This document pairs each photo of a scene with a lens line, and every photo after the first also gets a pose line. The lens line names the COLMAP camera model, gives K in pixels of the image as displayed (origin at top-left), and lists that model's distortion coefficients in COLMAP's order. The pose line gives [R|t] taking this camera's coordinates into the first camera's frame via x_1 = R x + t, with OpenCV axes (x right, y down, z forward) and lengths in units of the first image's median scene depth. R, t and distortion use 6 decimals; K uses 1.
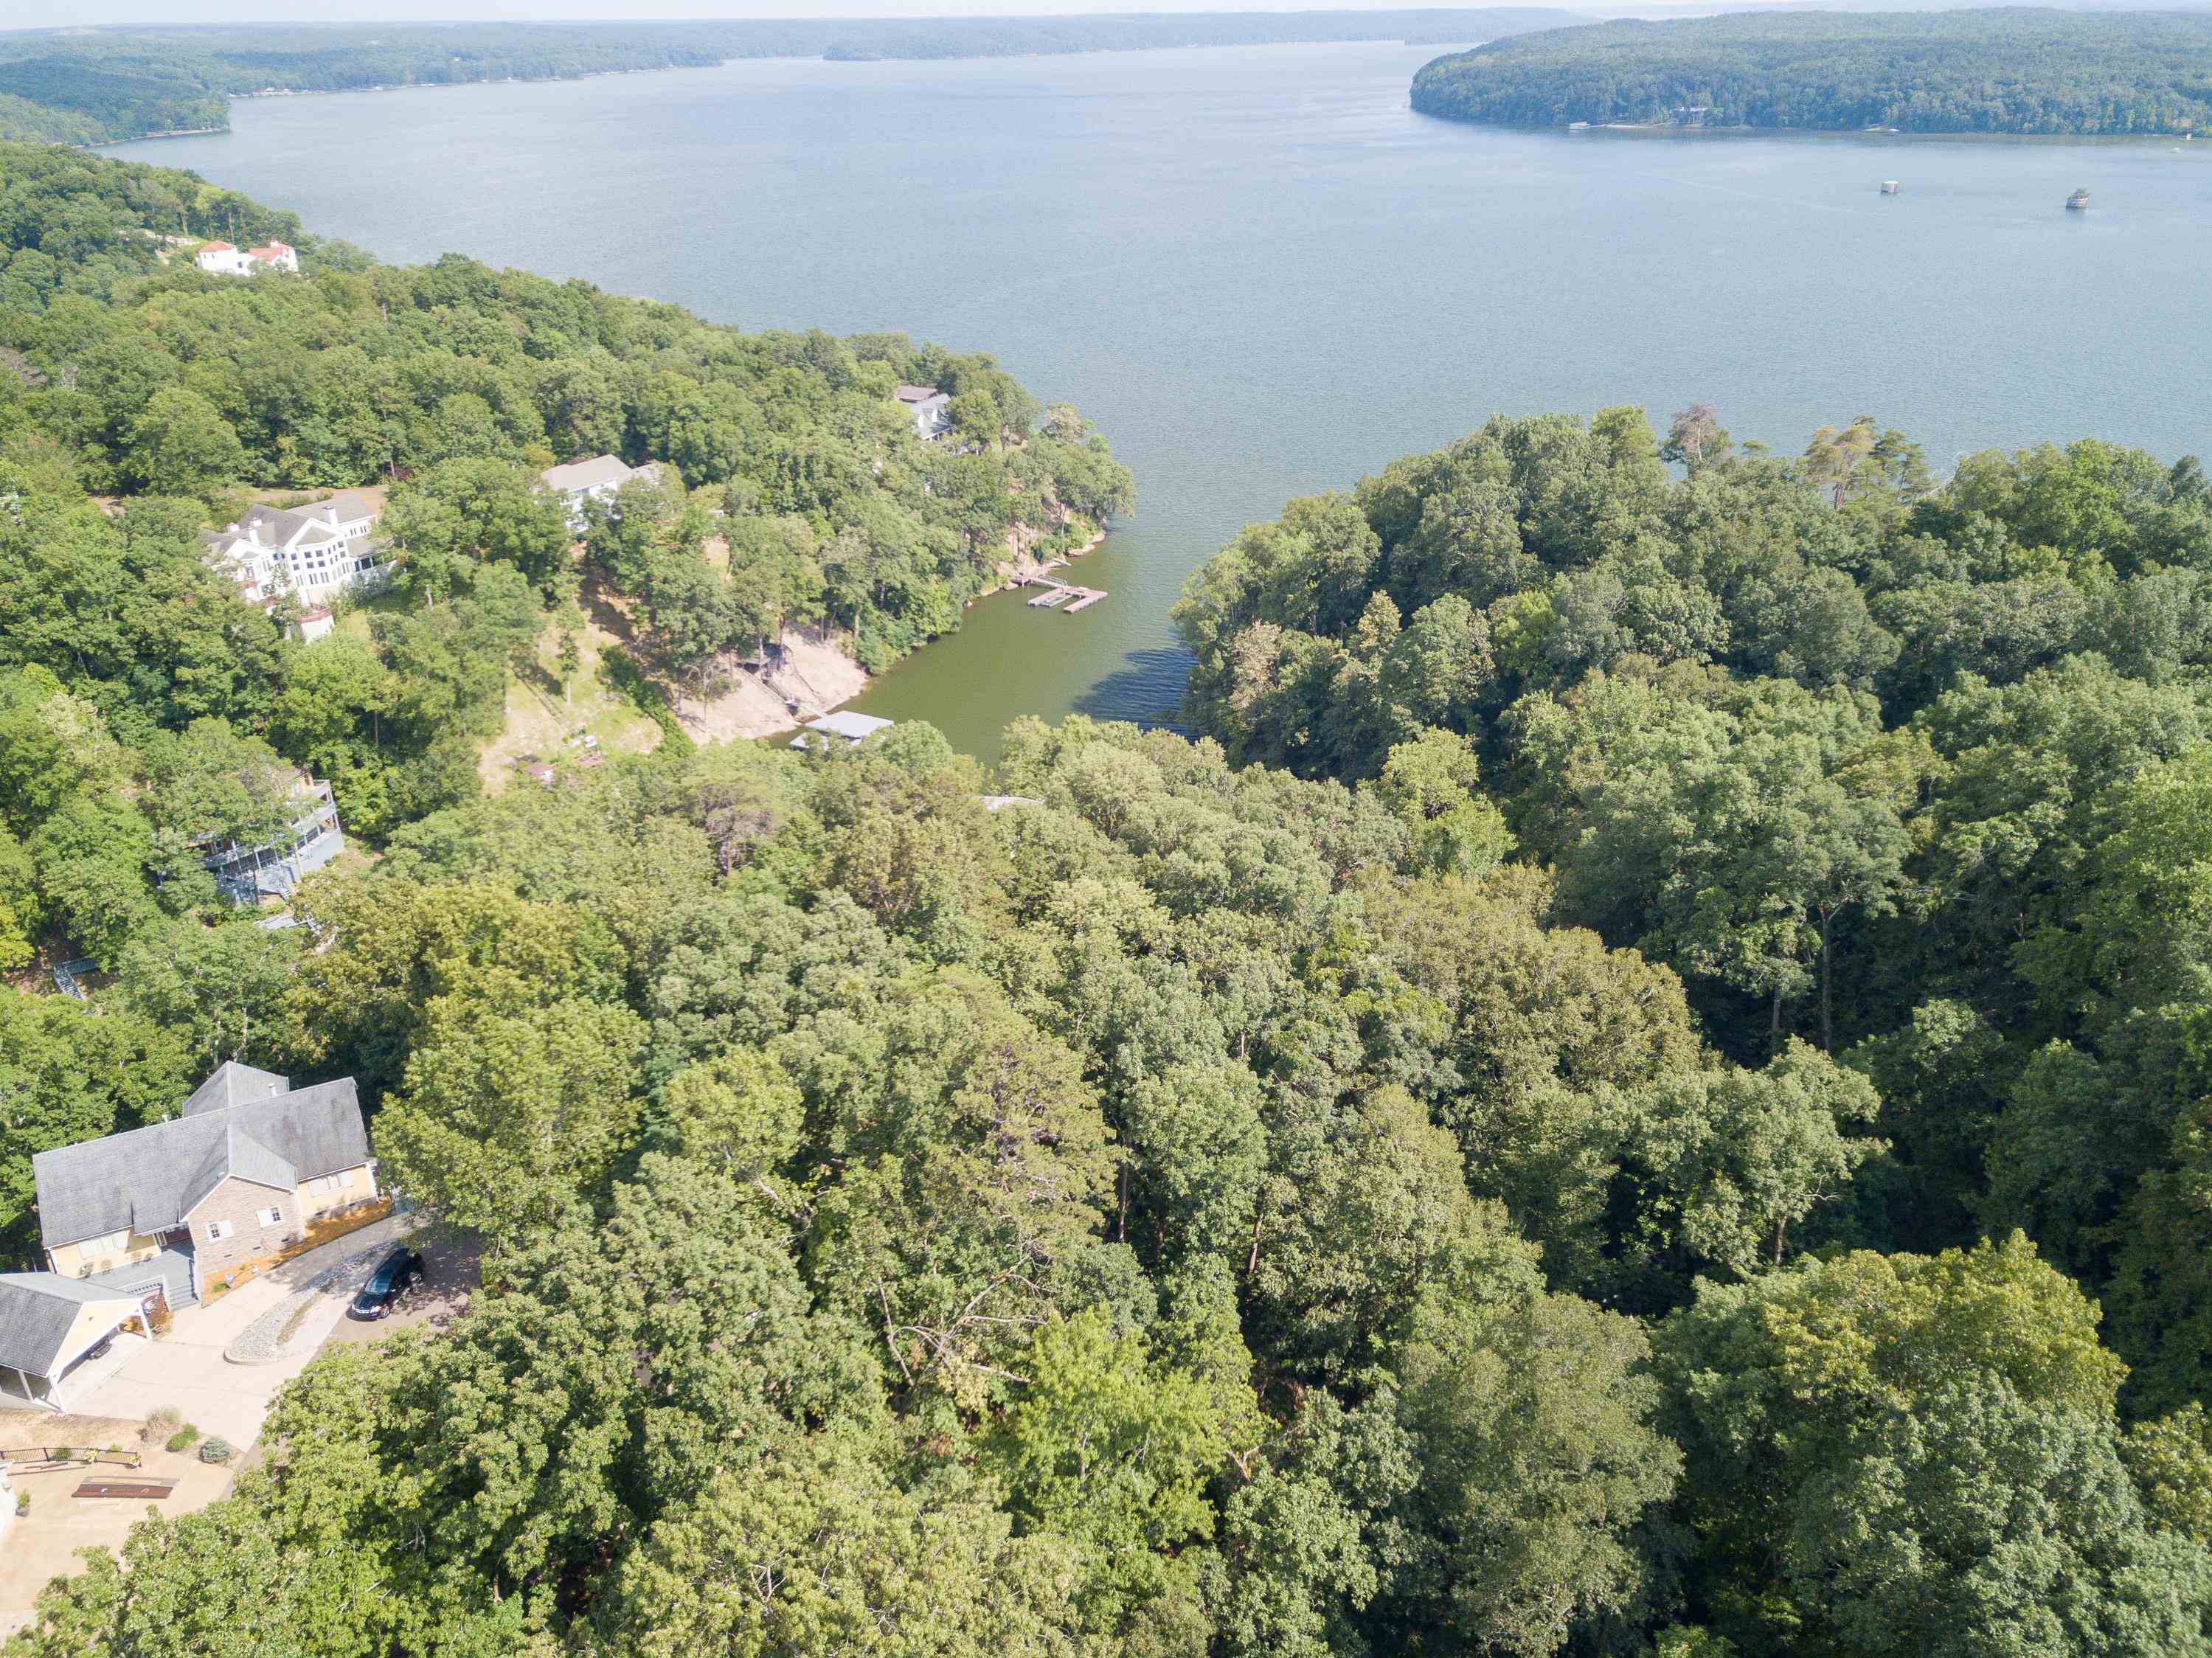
lens RADIAL K [[1685.7, 0, 1113.5], [0, 1685.7, 821.2], [0, 0, 1]] dist [0.024601, 0.001610]
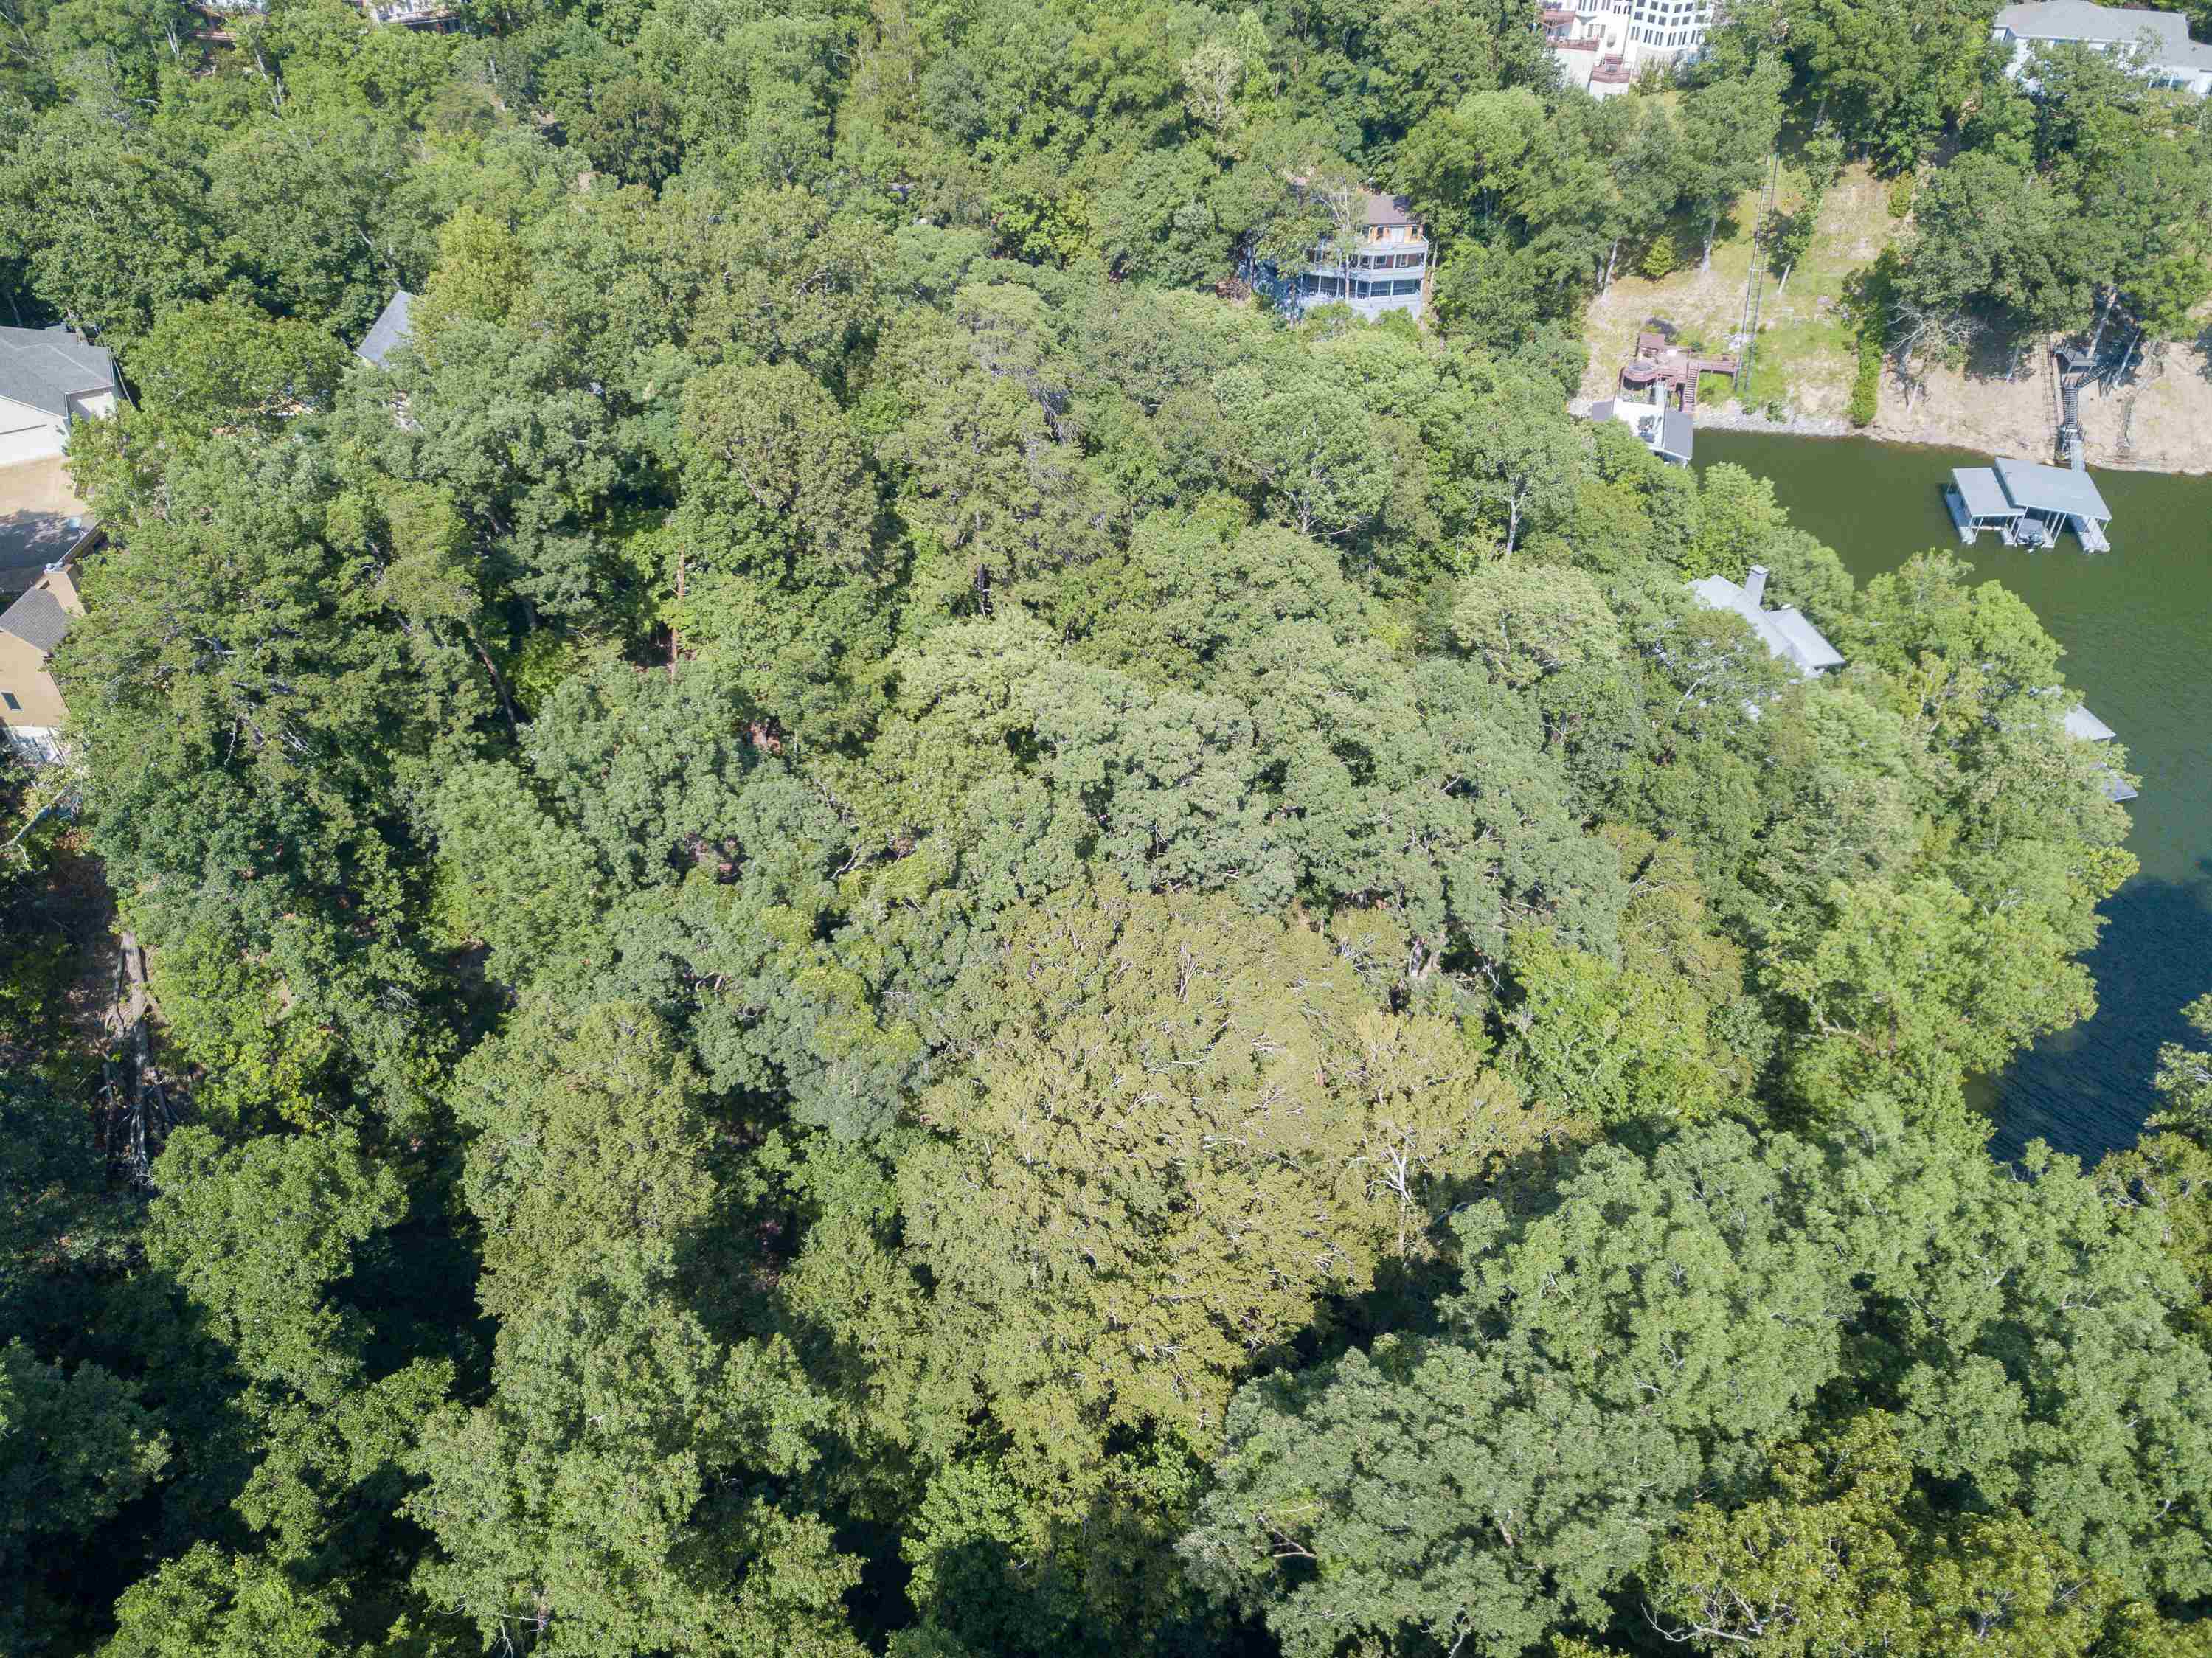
lens RADIAL K [[1672.6, 0, 1101.6], [0, 1672.6, 830.8], [0, 0, 1]] dist [0.024280, -0.001329]
pose [[0.336896, 0.629707, -0.699979, 0.349737], [-0.402385, 0.768420, 0.497611, -0.170074], [0.851227, 0.114018, 0.512262, 0.415757]]
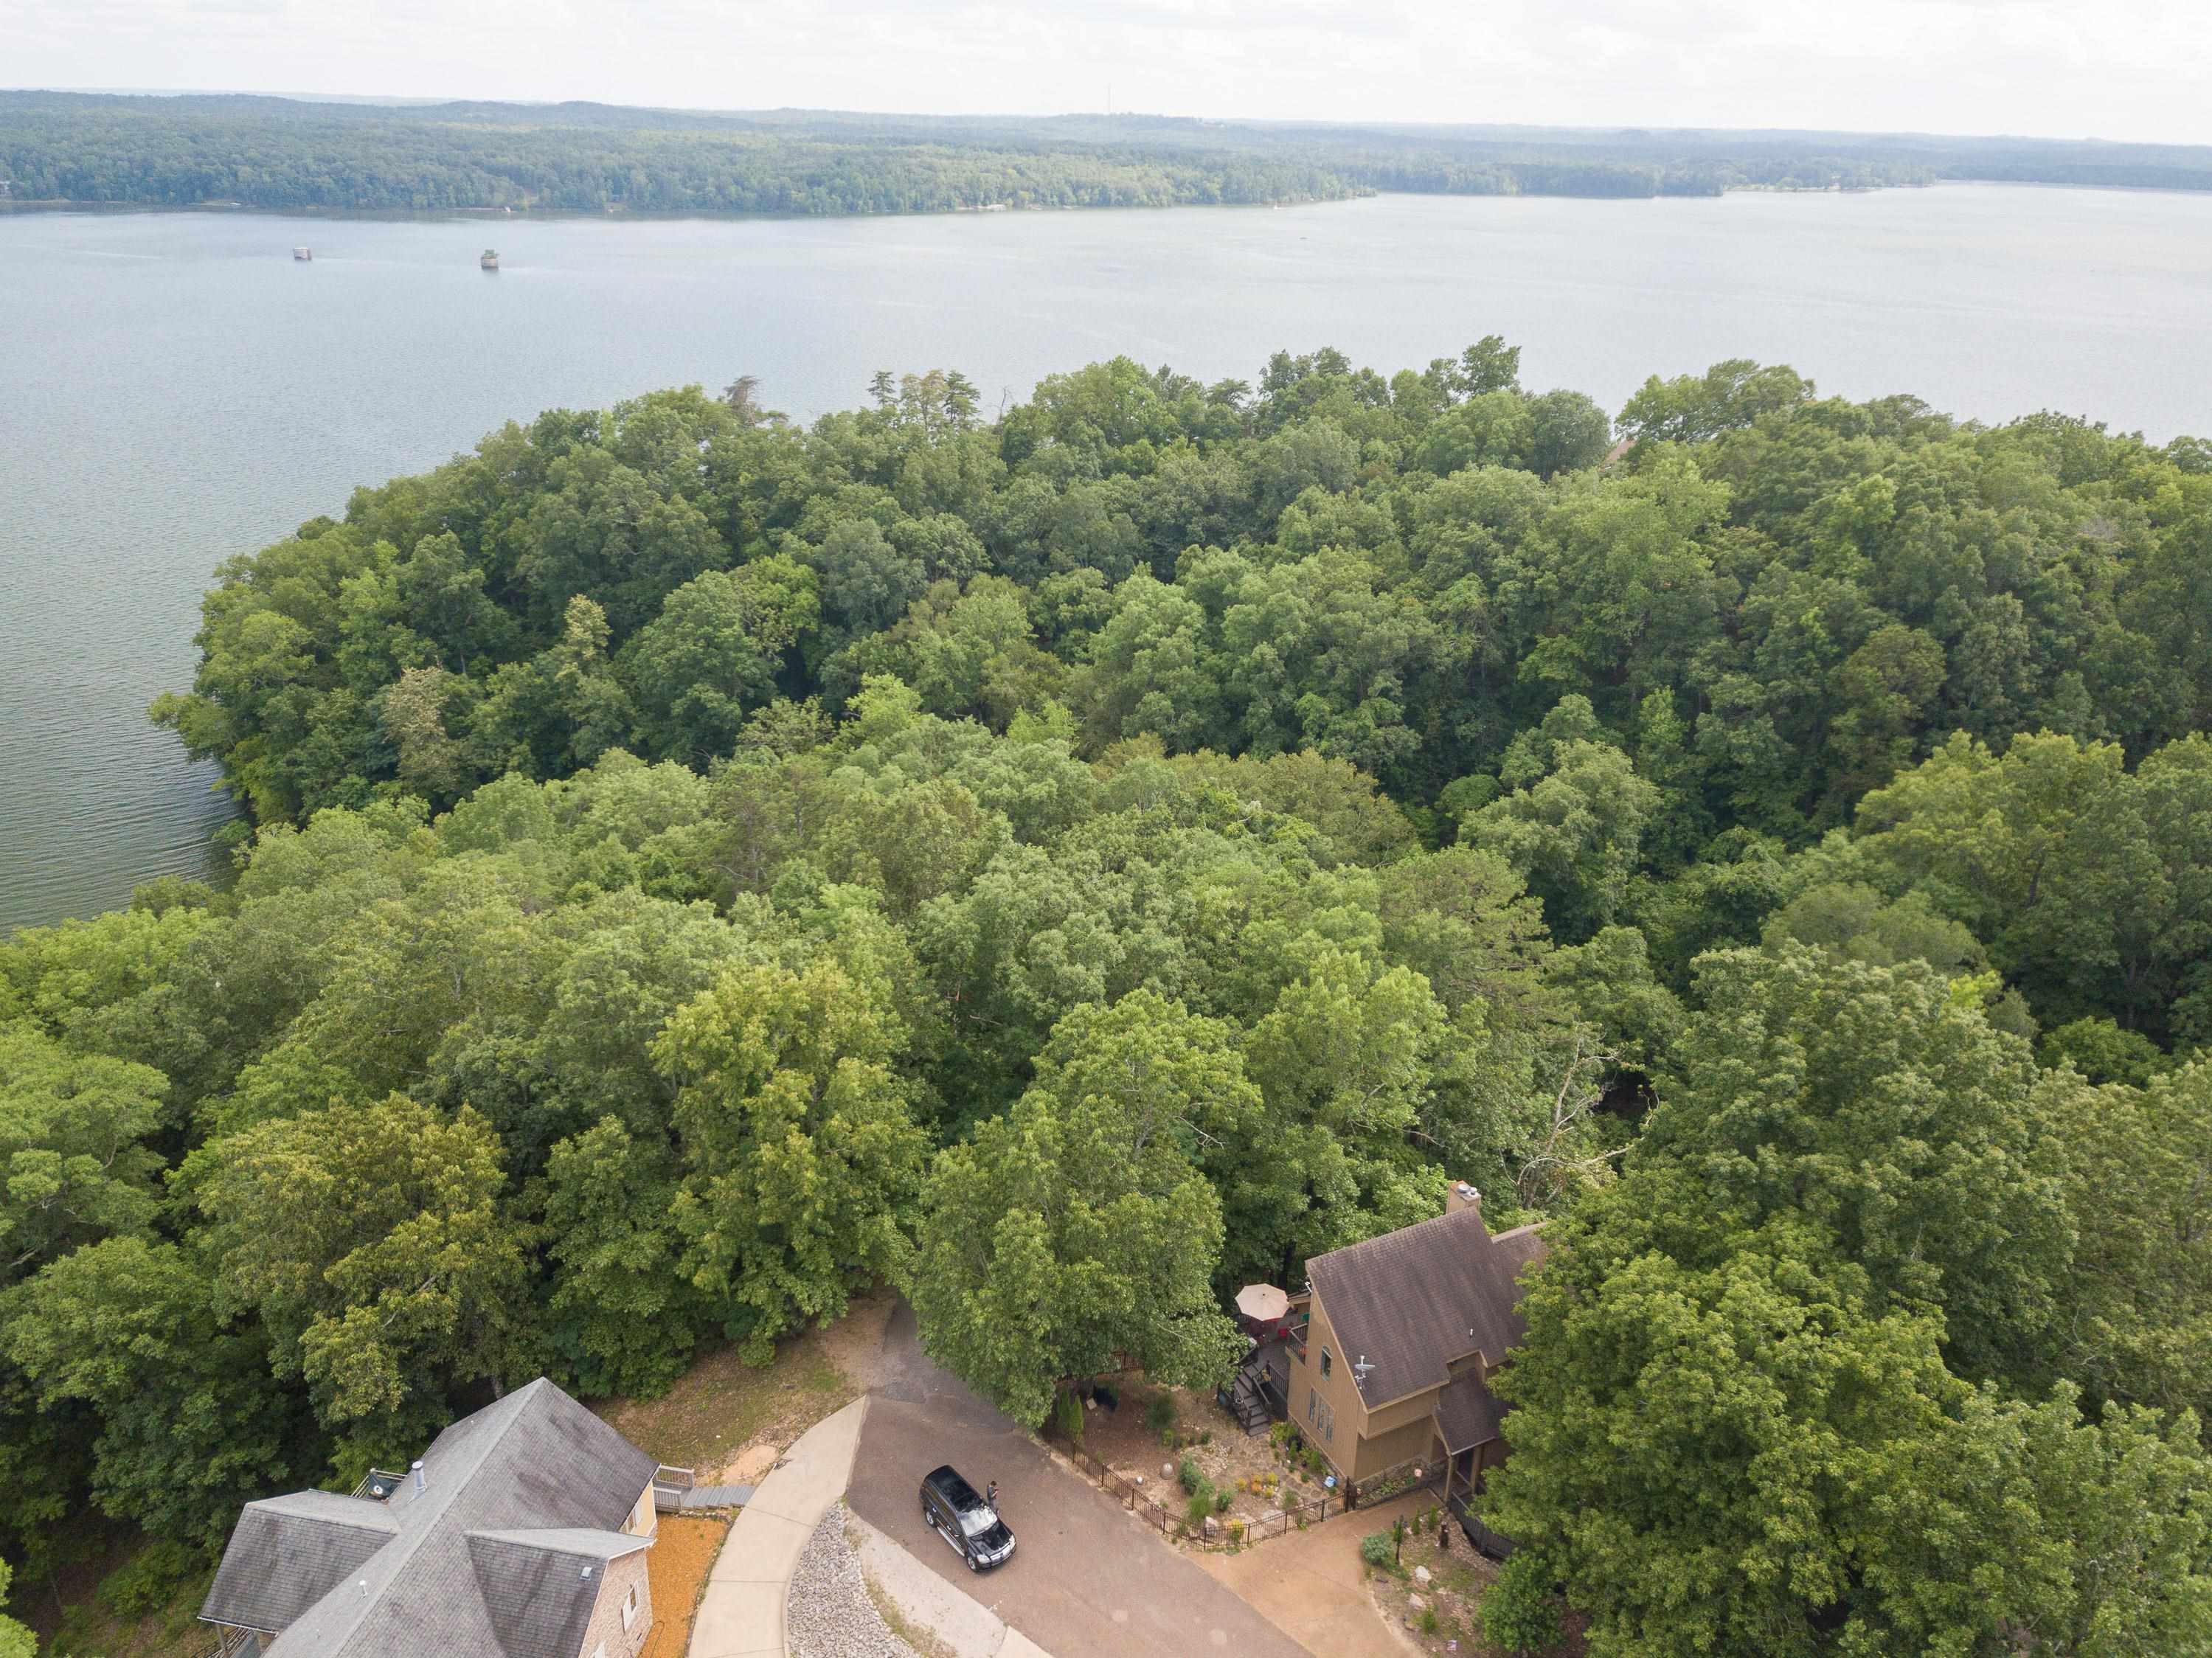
lens RADIAL K [[1685.7, 0, 1113.5], [0, 1685.7, 821.2], [0, 0, 1]] dist [0.024601, 0.001610]
pose [[0.615330, -0.275050, 0.738726, -0.384023], [0.309260, 0.946249, 0.094715, -0.019033], [-0.725070, 0.170177, 0.667318, 0.212065]]
